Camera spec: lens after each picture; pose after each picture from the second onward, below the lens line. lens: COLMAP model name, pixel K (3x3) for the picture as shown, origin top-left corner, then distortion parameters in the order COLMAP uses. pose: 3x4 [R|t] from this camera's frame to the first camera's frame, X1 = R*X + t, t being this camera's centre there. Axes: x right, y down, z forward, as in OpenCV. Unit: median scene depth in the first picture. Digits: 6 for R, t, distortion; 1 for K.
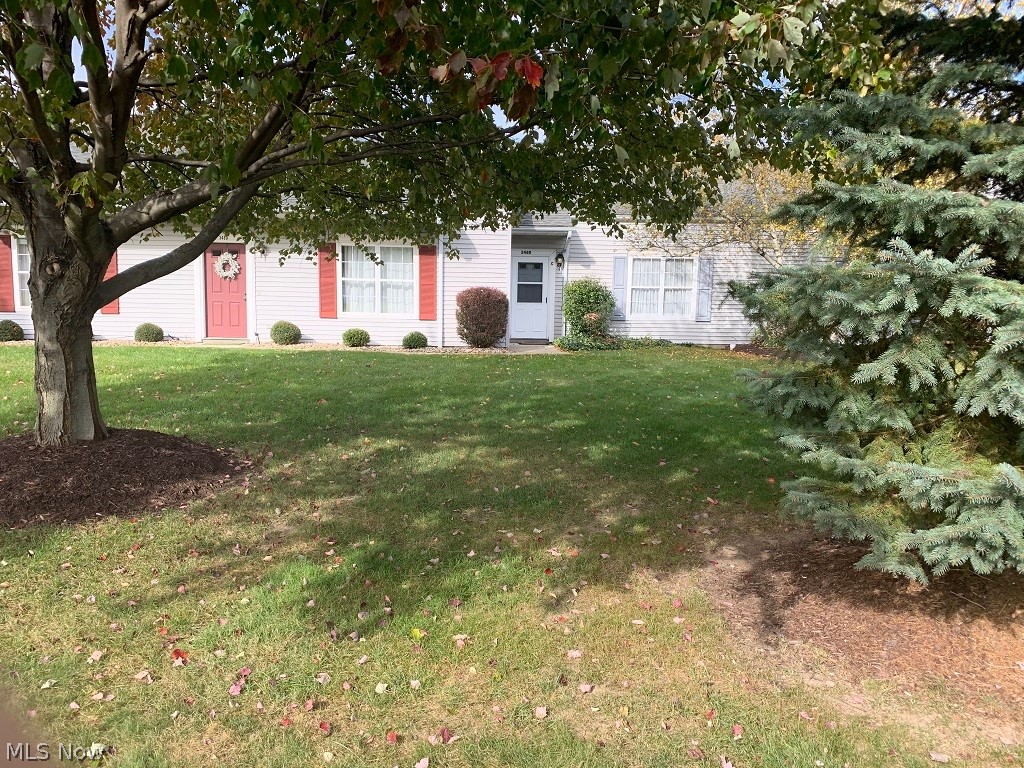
lens RADIAL K [[793.8, 0, 514.1], [0, 793.8, 384.0], [0, 0, 1]] dist [0.027369, -0.000441]
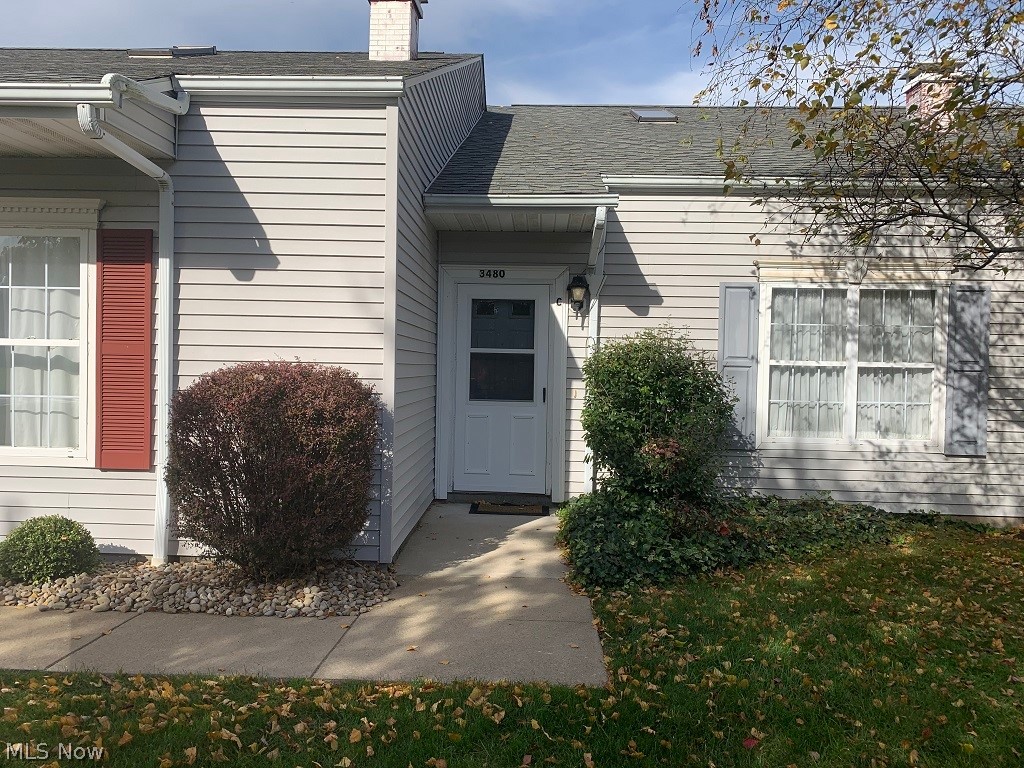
lens RADIAL K [[793.8, 0, 509.7], [0, 793.8, 386.1], [0, 0, 1]] dist [0.027369, -0.000441]
pose [[0.997308, 0.005900, -0.073088, 0.053145], [-0.012169, 0.996253, -0.085631, -0.077579], [0.072309, 0.086290, 0.993643, 0.619956]]
